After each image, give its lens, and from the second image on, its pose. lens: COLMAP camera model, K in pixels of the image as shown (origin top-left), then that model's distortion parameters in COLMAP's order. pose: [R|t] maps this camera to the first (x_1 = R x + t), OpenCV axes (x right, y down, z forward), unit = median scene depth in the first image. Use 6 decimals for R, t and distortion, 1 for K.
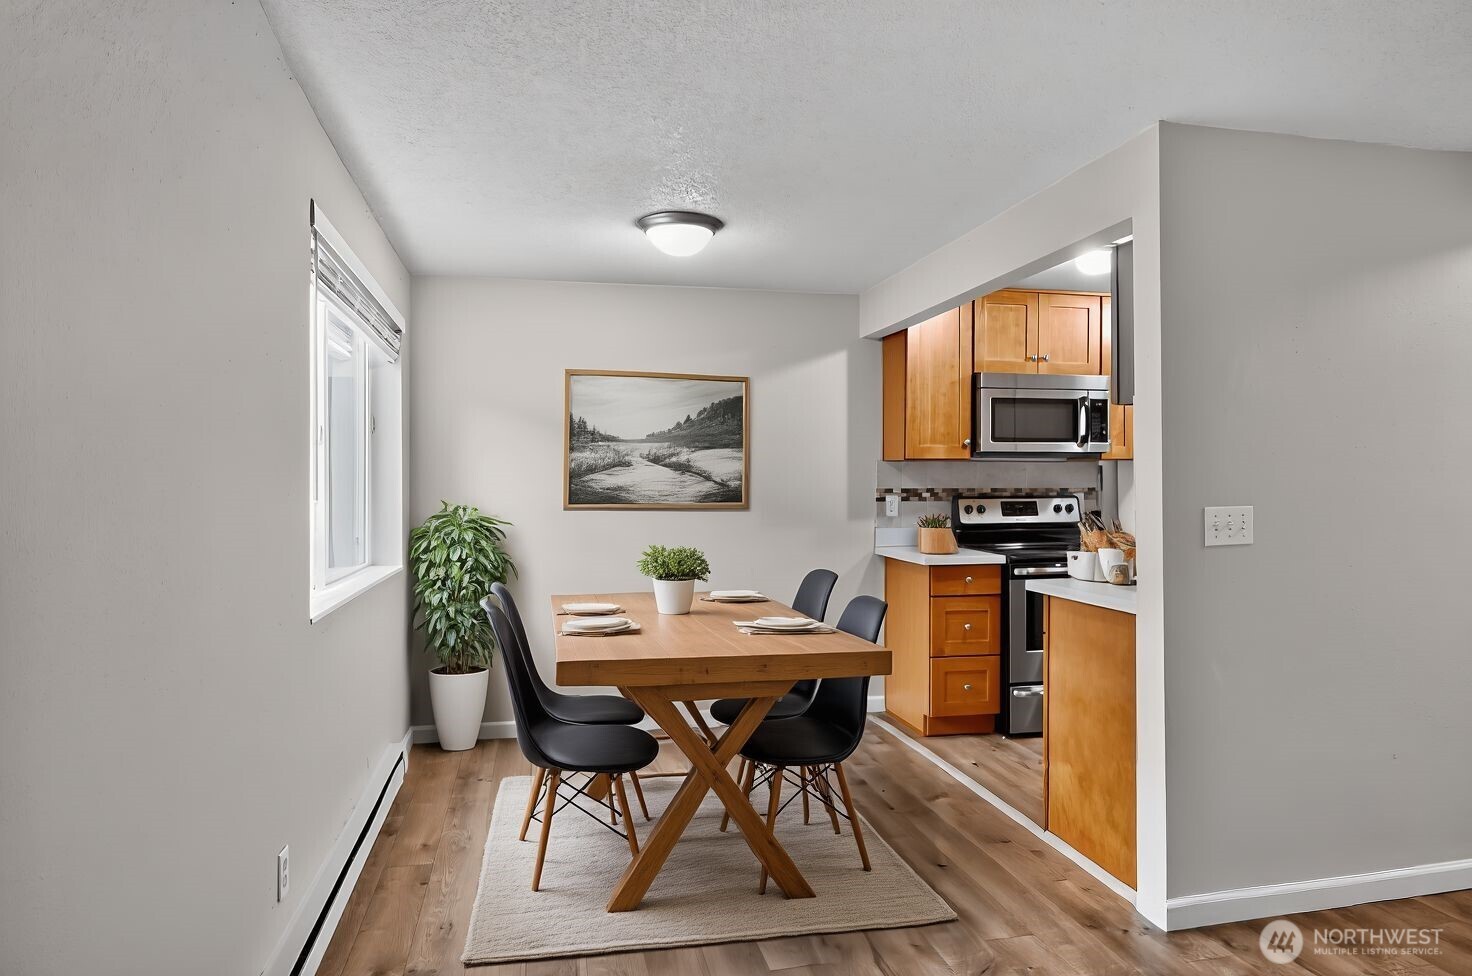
lens RADIAL K [[972.4, 0, 729.9], [0, 972.4, 490.2], [0, 0, 1]] dist [-0.010022, -0.001900]
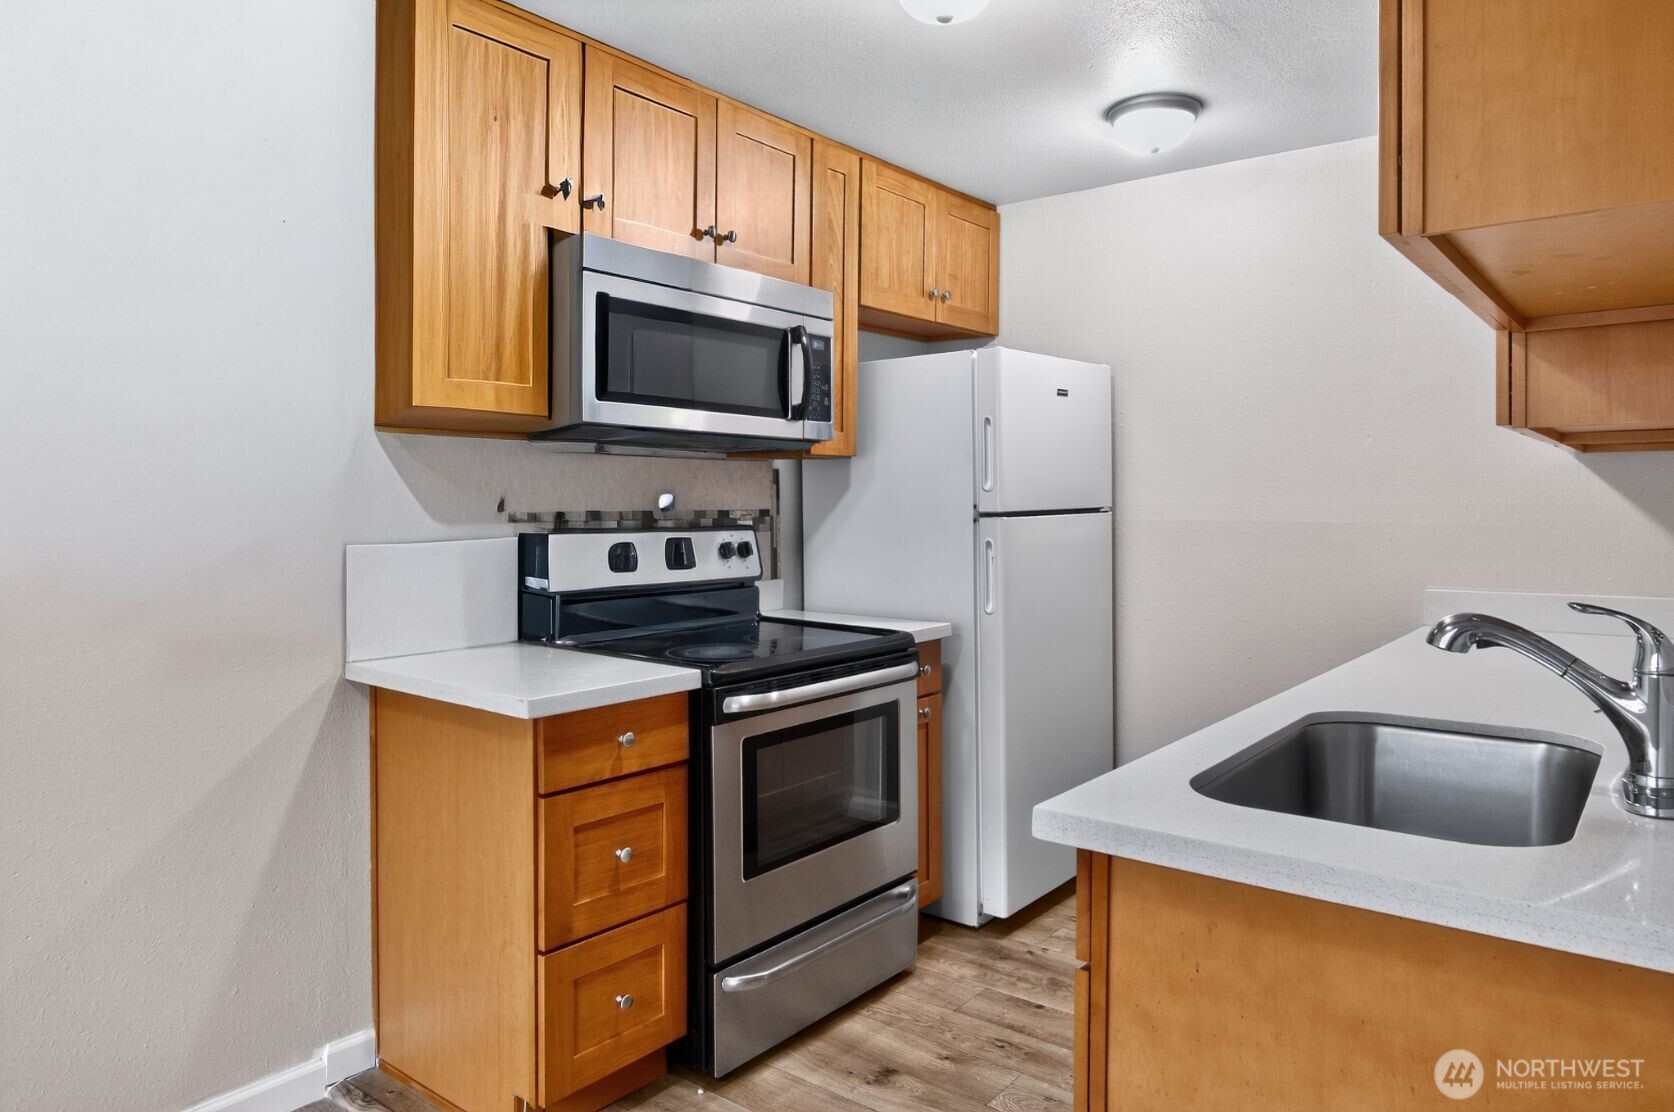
lens RADIAL K [[1105.9, 0, 840.5], [0, 1105.9, 526.6], [0, 0, 1]] dist [-0.010022, -0.001900]
pose [[0.769612, -0.013512, 0.638368, 0.021146], [0.003128, 0.999844, 0.017393, -0.004202], [-0.638504, -0.011389, 0.769534, 0.580324]]
